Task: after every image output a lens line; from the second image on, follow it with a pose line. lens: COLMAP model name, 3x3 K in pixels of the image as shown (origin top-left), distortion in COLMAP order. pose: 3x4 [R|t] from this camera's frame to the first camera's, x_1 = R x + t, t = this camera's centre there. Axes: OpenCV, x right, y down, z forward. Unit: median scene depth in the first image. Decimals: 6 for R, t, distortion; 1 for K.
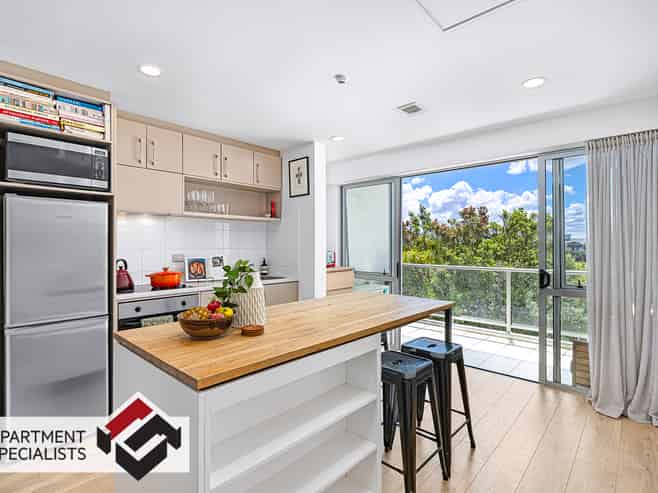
lens RADIAL K [[339.3, 0, 341.5], [0, 339.3, 243.8], [0, 0, 1]] dist [0.012368, -0.000897]
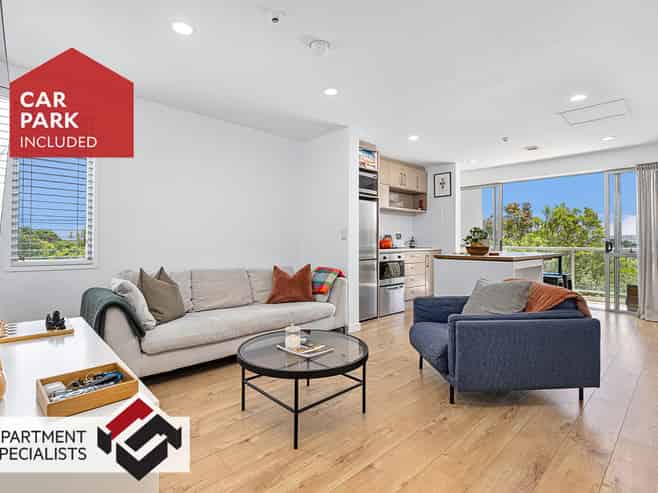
lens RADIAL K [[363.3, 0, 319.2], [0, 363.3, 237.1], [0, 0, 1]] dist [-0.001234, -0.001682]
pose [[0.996914, 0.006558, -0.078227, -0.636305], [-0.007524, 0.999899, -0.012051, 0.082337], [0.078140, 0.012602, 0.996863, -0.823719]]
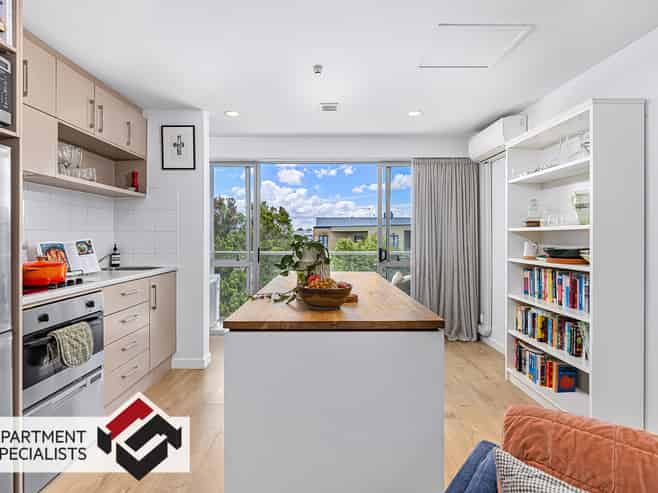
lens RADIAL K [[363.3, 0, 319.2], [0, 363.3, 237.1], [0, 0, 1]] dist [-0.001234, -0.001682]
pose [[0.740412, 0.001458, 0.672152, -0.532964], [-0.003505, 0.999992, 0.001692, 0.027770], [-0.672144, -0.003608, 0.740412, 0.107798]]
